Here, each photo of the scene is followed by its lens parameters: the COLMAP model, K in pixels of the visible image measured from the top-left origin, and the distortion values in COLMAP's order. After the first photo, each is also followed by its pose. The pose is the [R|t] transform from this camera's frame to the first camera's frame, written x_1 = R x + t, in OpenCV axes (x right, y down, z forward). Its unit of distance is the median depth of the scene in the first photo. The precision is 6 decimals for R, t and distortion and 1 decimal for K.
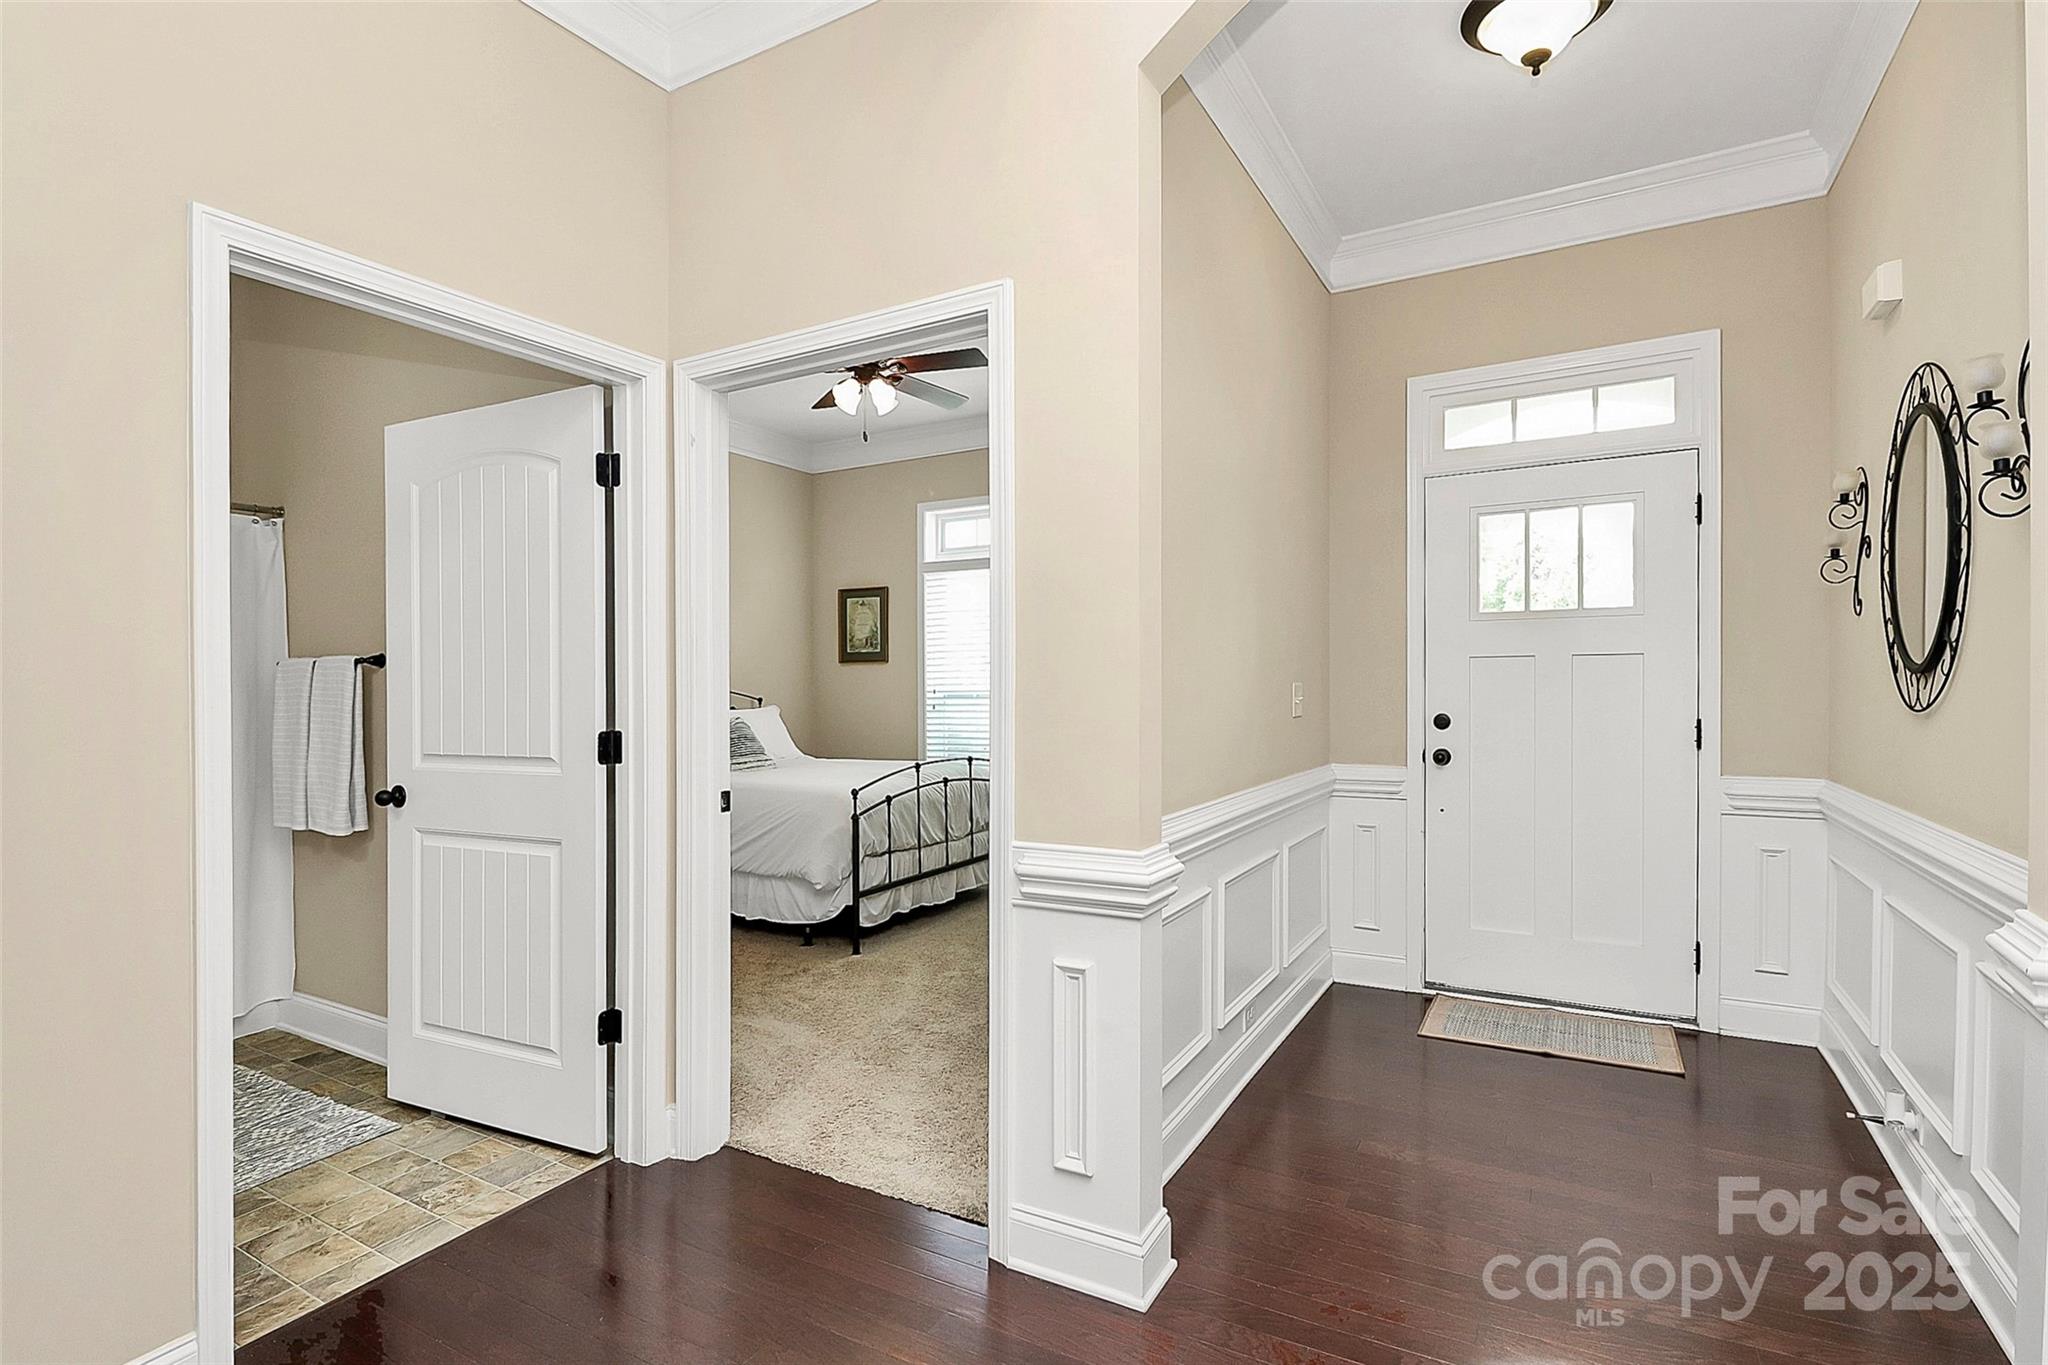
lens RADIAL K [[979.2, 0, 1018.4], [0, 979.2, 665.1], [0, 0, 1]] dist [0.002152, 0.000076]
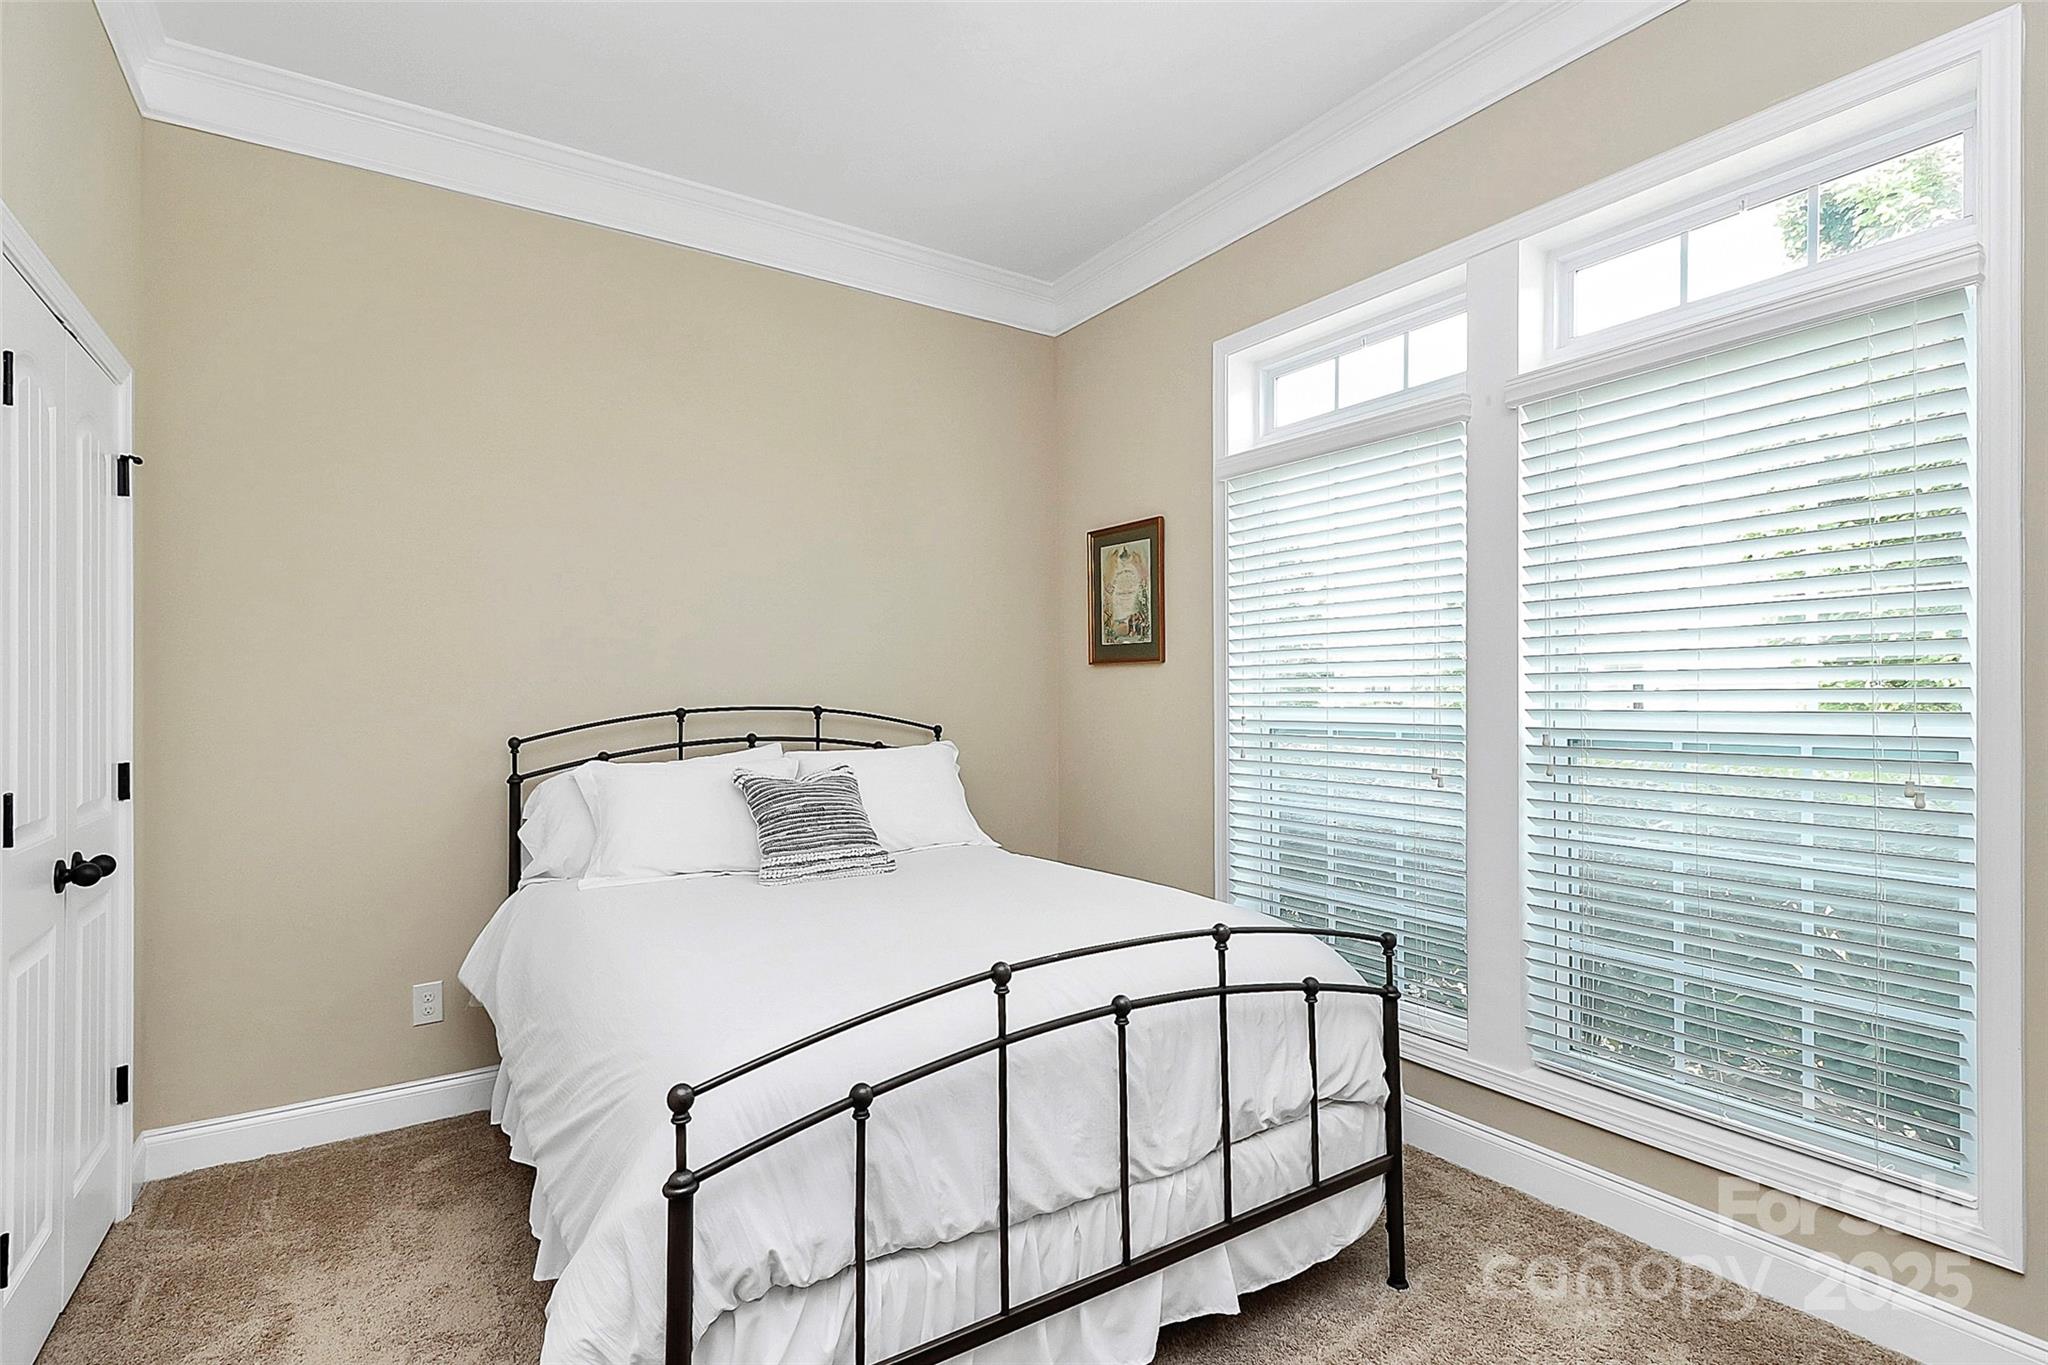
lens RADIAL K [[980.1, 0, 1024.0], [0, 980.1, 682.5], [0, 0, 1]] dist [0.036169, 0.000122]
pose [[0.894464, 0.002251, -0.447133, 0.034006], [0.001934, 0.999958, 0.008903, 0.003079], [0.447135, -0.008828, 0.894423, 0.503063]]
